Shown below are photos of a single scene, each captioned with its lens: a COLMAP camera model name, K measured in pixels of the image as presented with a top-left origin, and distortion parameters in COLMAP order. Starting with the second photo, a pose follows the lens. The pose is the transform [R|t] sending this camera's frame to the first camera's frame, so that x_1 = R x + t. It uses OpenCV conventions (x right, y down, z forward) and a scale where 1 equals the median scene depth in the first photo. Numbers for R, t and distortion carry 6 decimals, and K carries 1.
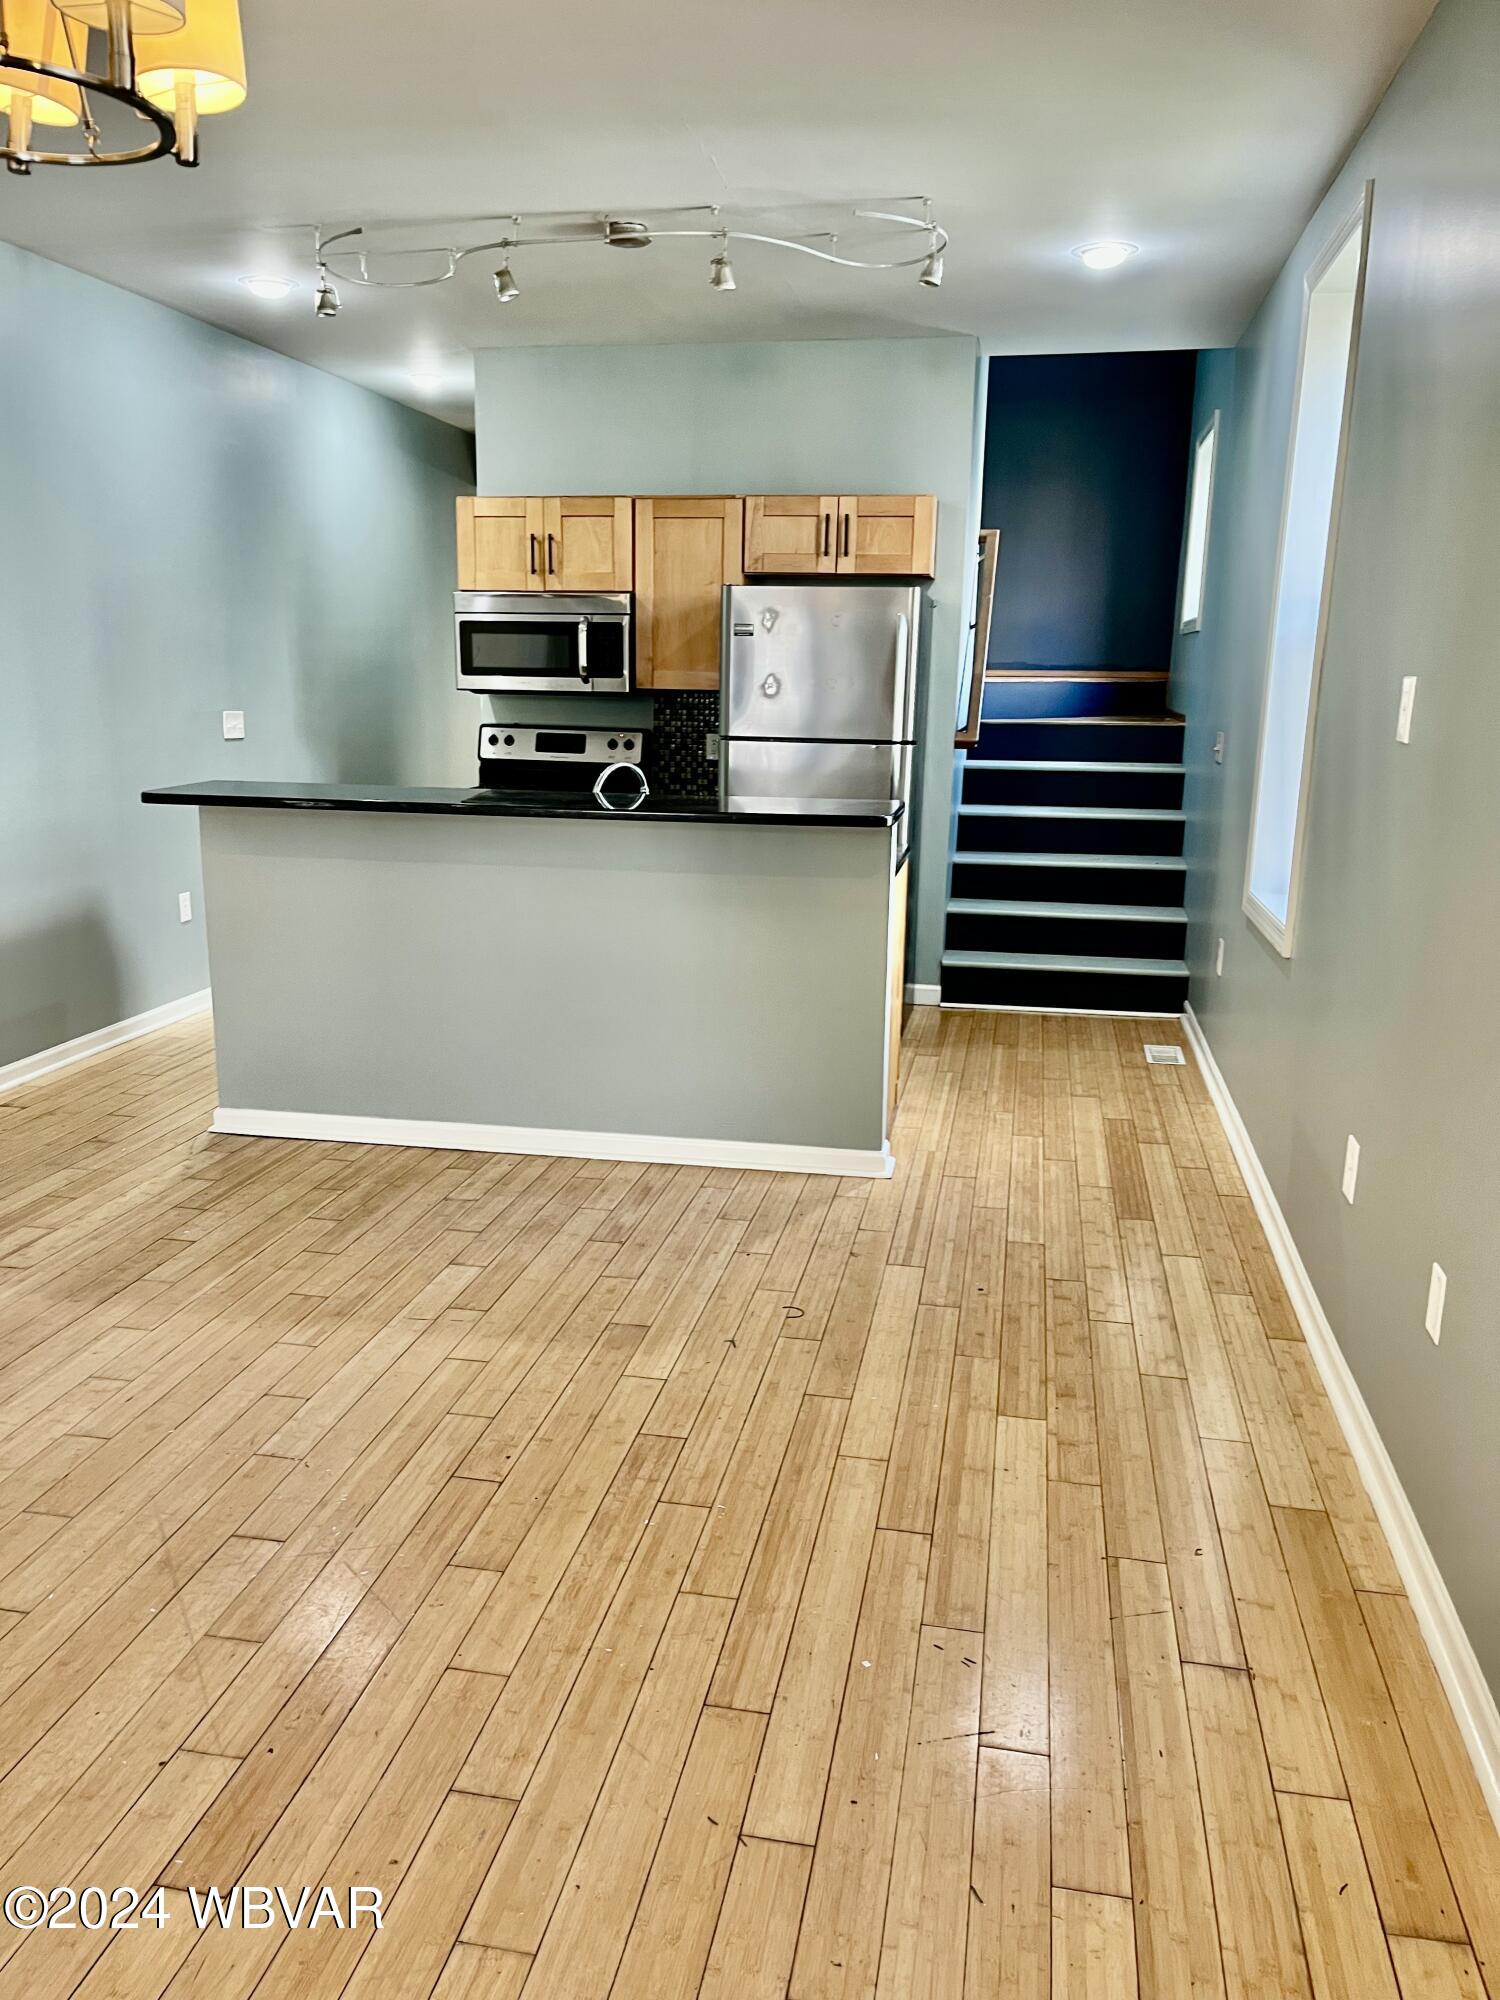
lens RADIAL K [[1517.0, 0, 755.0], [0, 1517.0, 1020.0], [0, 0, 1]] dist [0.066550, -0.082296]
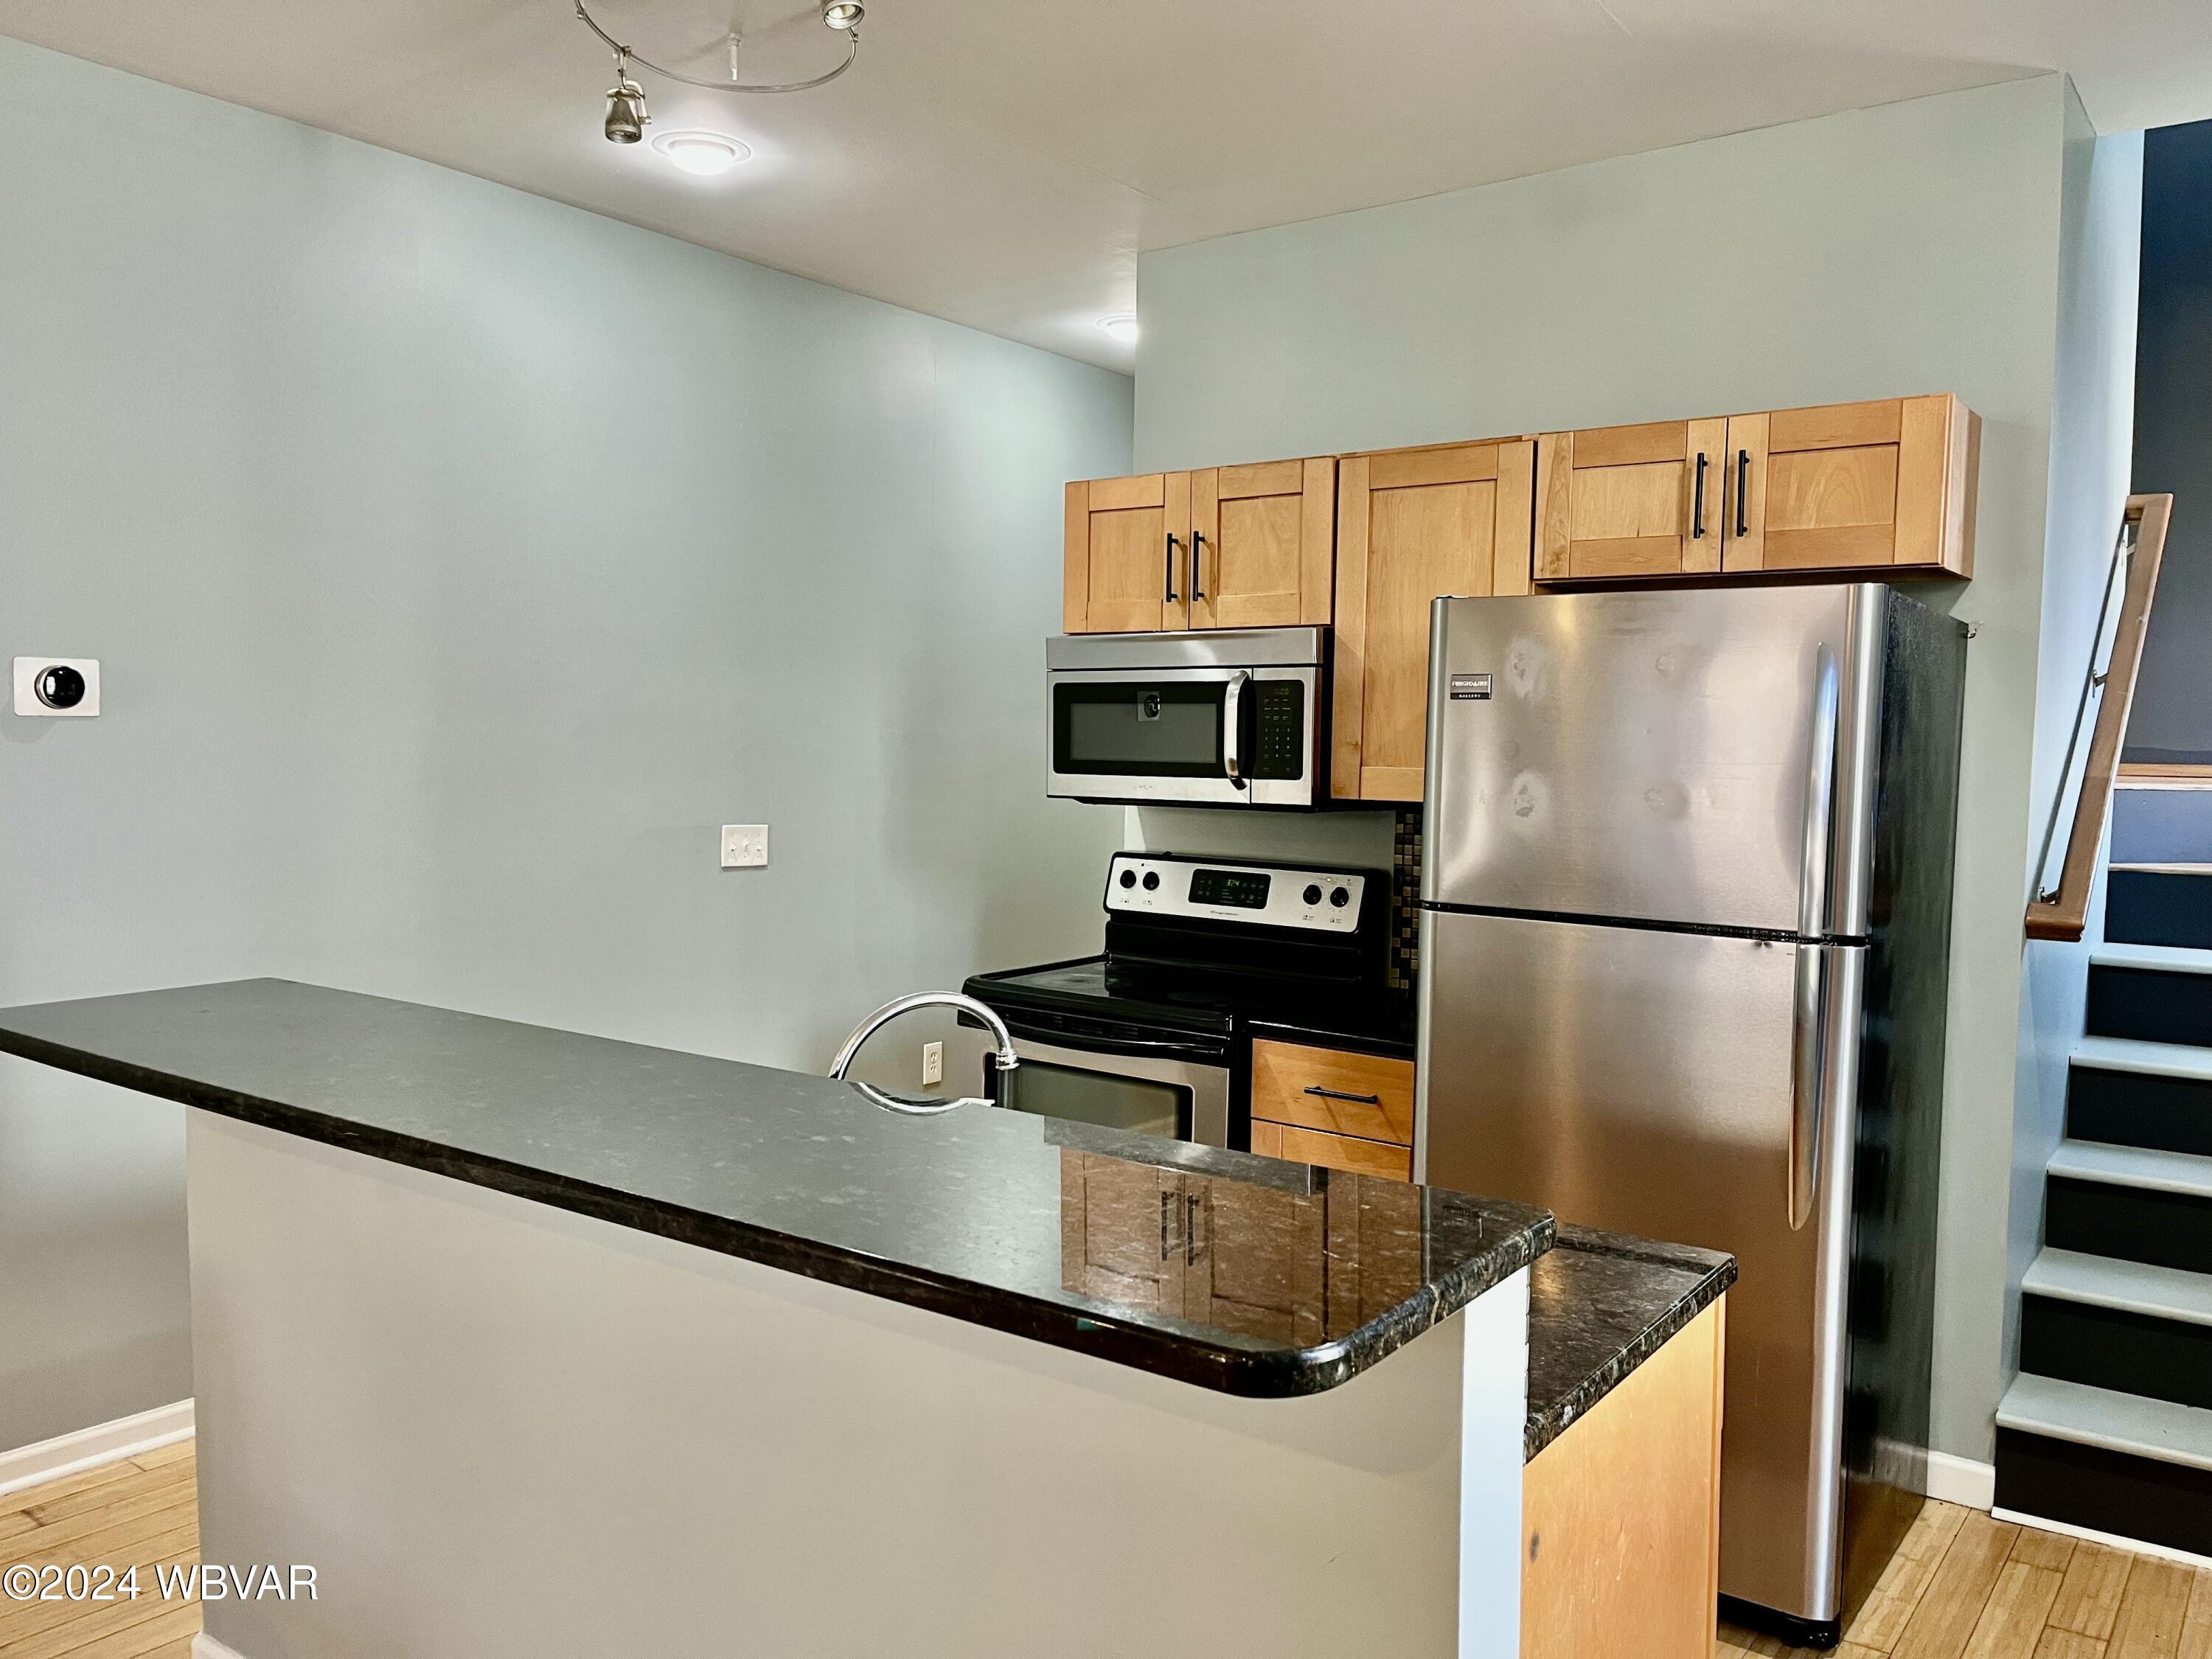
lens RADIAL K [[1677.8, 0, 1098.1], [0, 1677.8, 829.4], [0, 0, 1]] dist [0.066550, -0.082296]
pose [[0.895552, 0.024578, -0.444278, 0.111844], [-0.103652, 0.982528, -0.154581, -0.108367], [0.432716, 0.184485, 0.882452, 0.449301]]
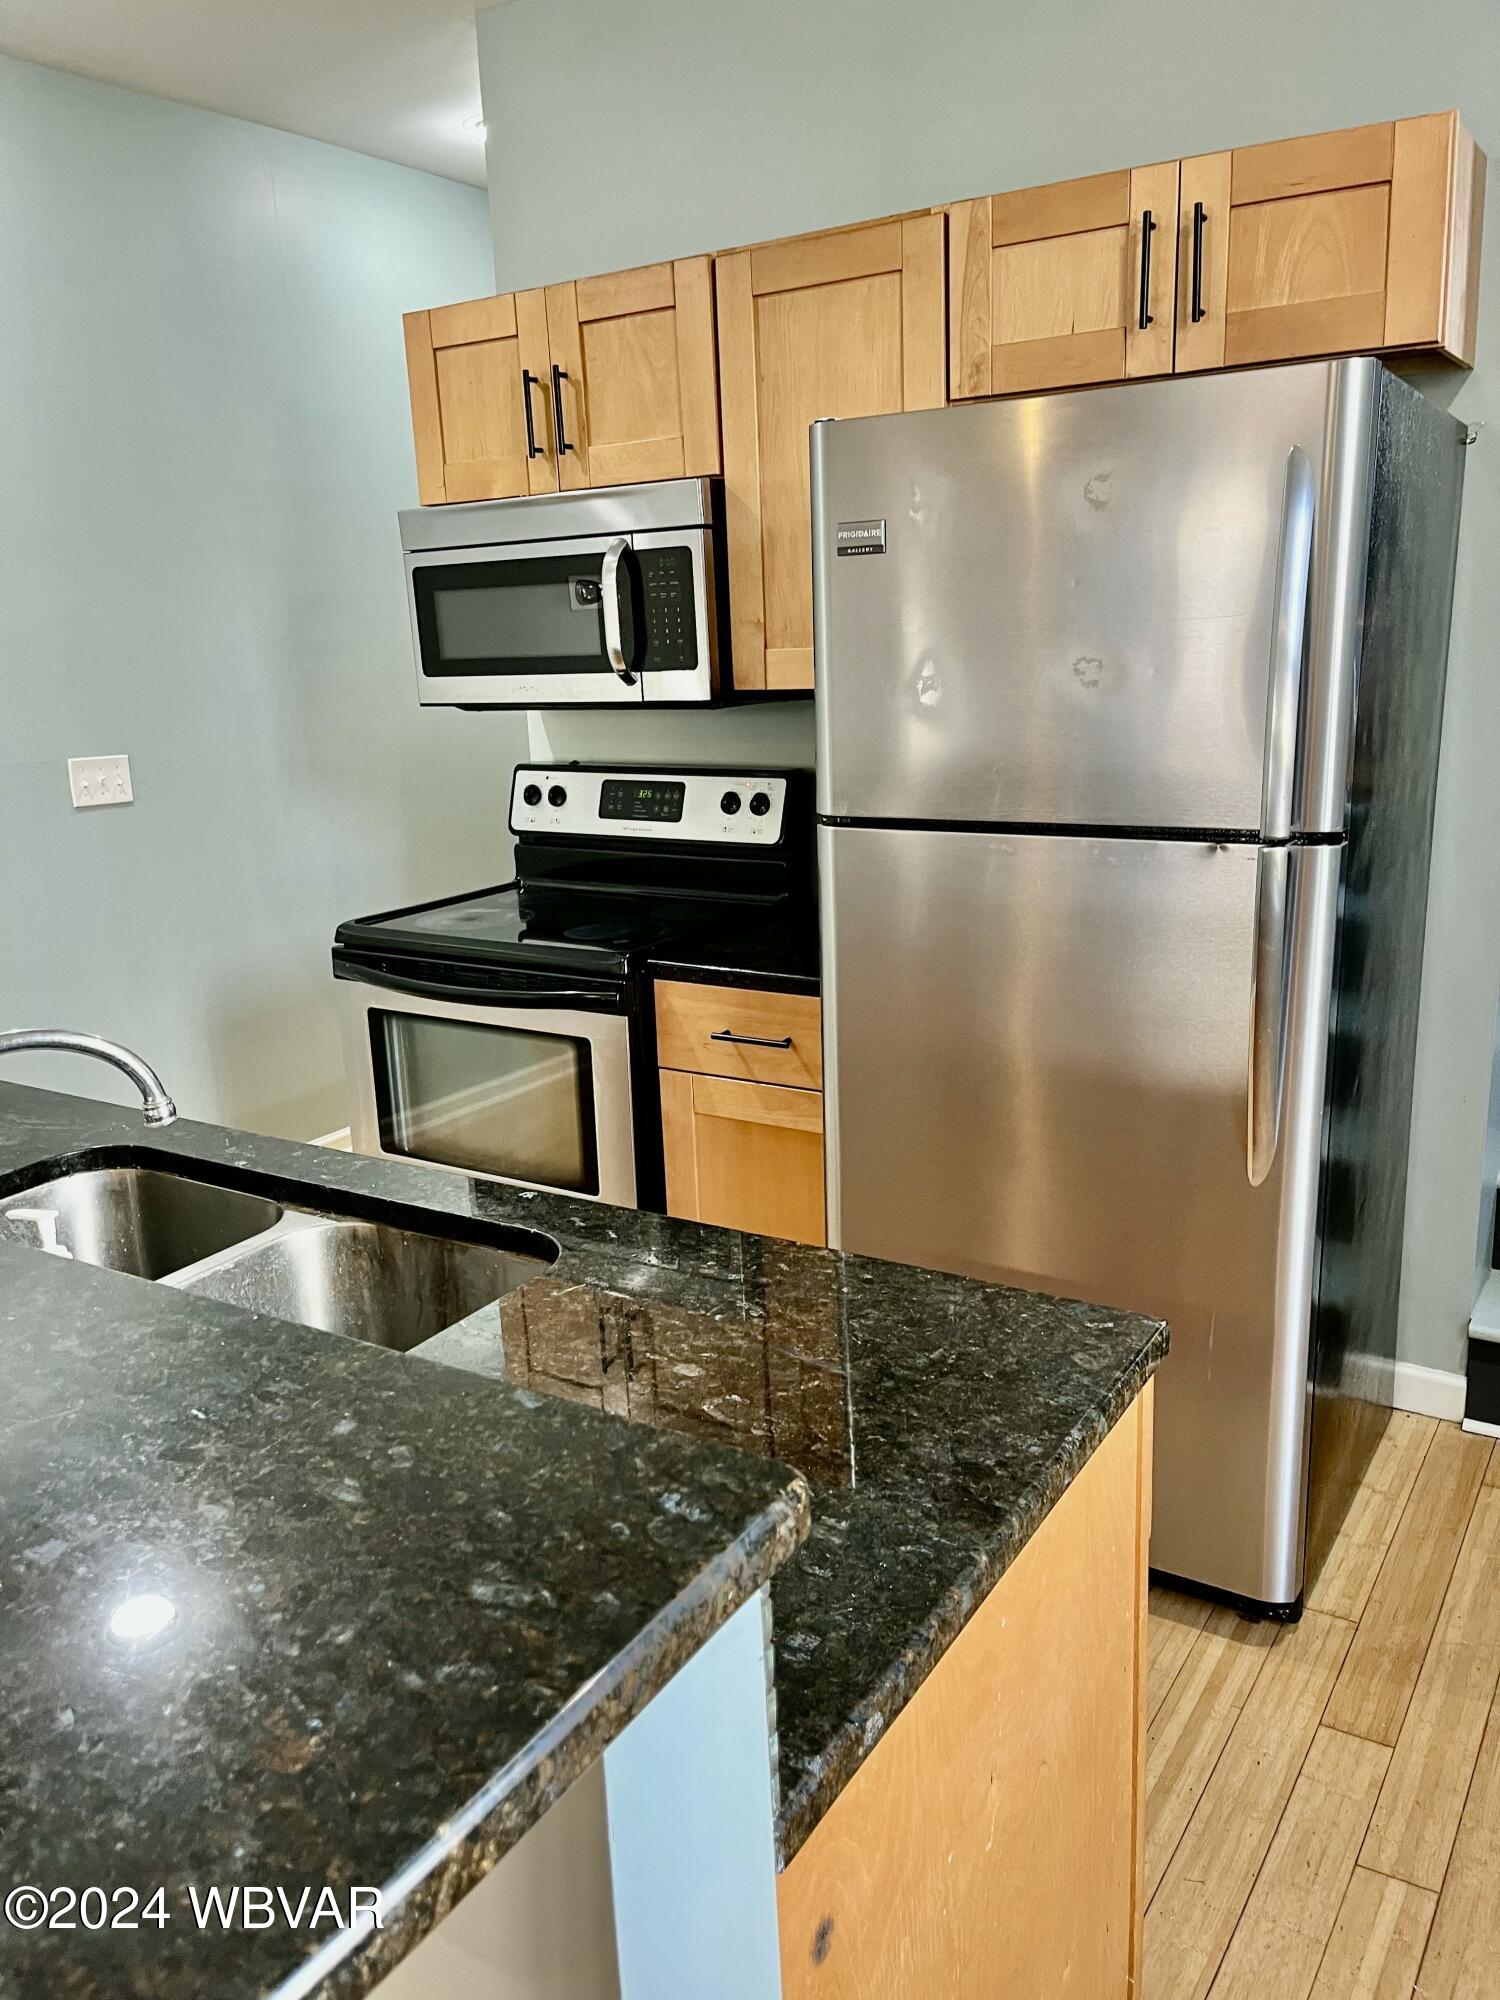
lens RADIAL K [[1517.0, 0, 750.0], [0, 1517.0, 1009.7], [0, 0, 1]] dist [0.066550, -0.082296]
pose [[0.923795, 0.042218, -0.380554, 0.104471], [-0.033494, 0.999003, 0.029520, -0.137069], [0.381420, -0.014524, 0.924288, 0.583707]]
